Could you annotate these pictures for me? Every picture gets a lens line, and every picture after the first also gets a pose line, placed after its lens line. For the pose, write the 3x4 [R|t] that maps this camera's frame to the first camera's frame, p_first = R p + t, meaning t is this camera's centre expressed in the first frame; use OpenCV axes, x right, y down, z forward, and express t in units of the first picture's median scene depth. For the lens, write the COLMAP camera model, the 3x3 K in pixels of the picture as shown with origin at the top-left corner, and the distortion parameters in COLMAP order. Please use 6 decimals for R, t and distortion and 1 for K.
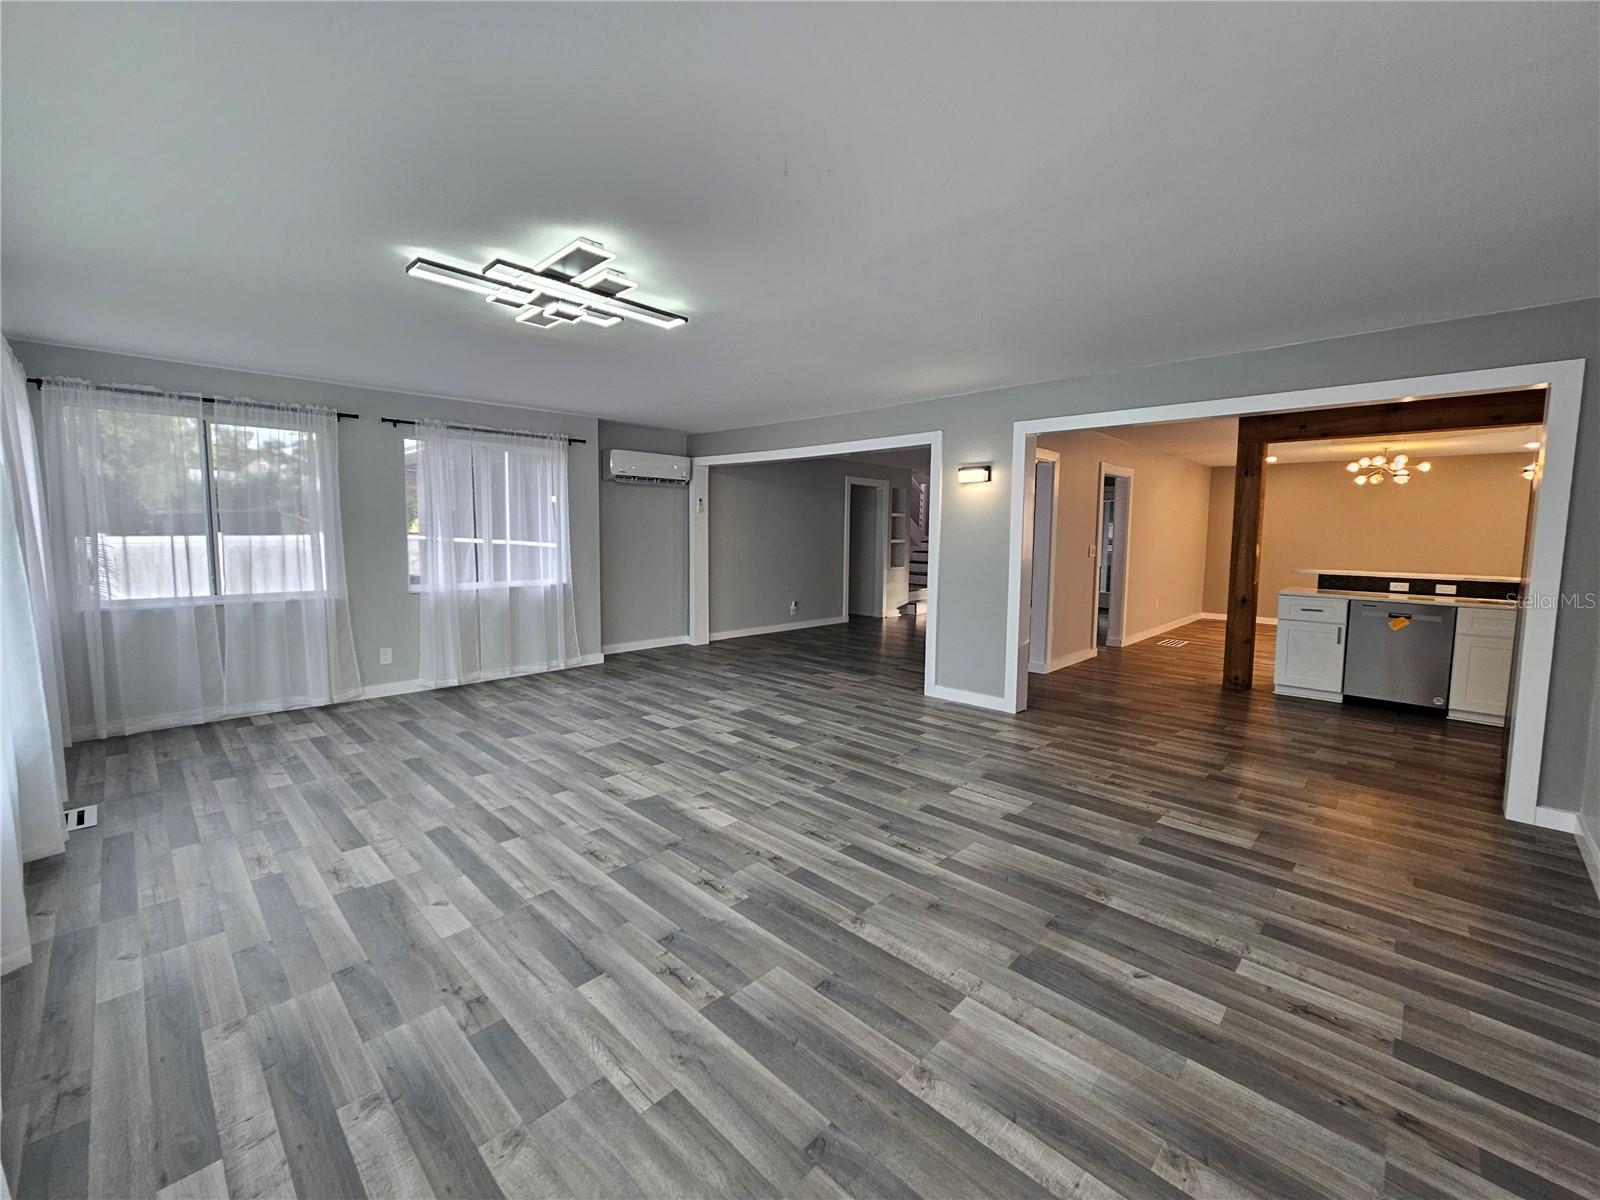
lens RADIAL K [[656.3, 0, 803.7], [0, 656.3, 588.1], [0, 0, 1]] dist [-0.004563, 0.002664]
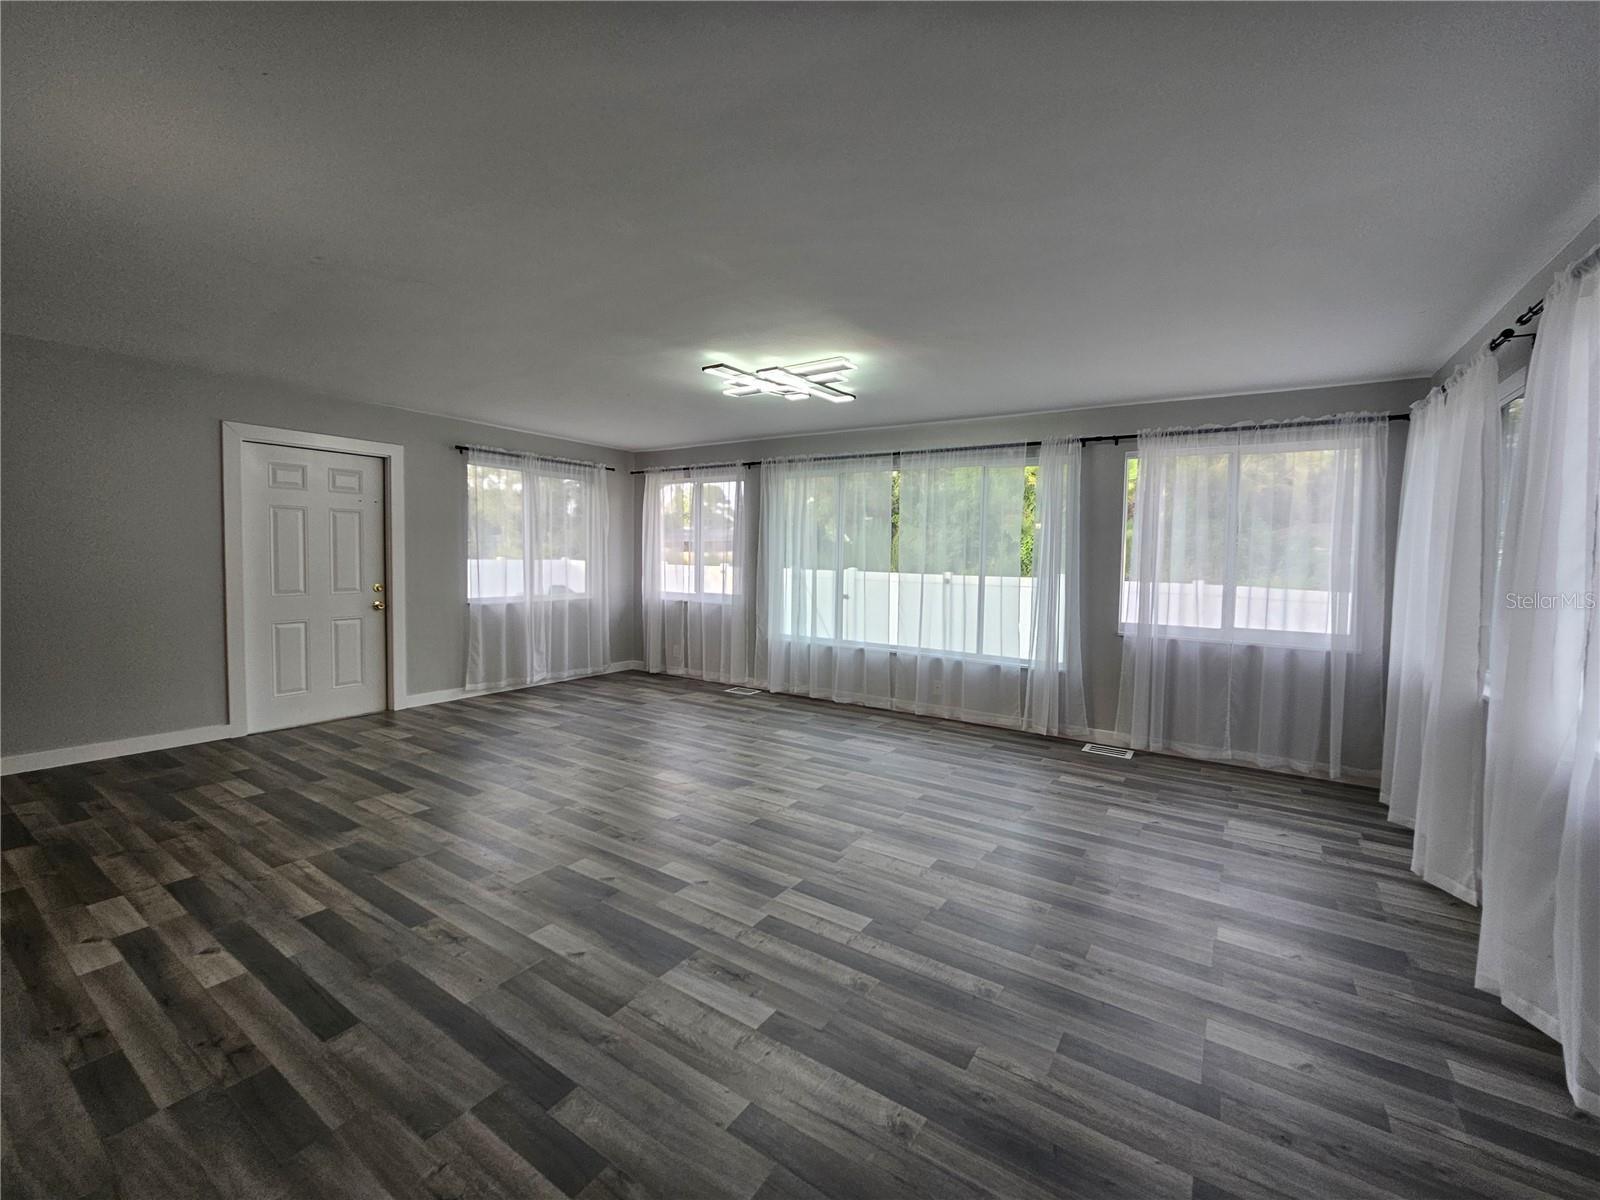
lens RADIAL K [[654.4, 0, 813.8], [0, 654.4, 585.1], [0, 0, 1]] dist [-0.003058, 0.000378]
pose [[-0.980654, -0.023178, -0.194372, -0.130757], [-0.050722, 0.989139, 0.137953, -0.165725], [0.189063, 0.145143, -0.971179, 1.904031]]
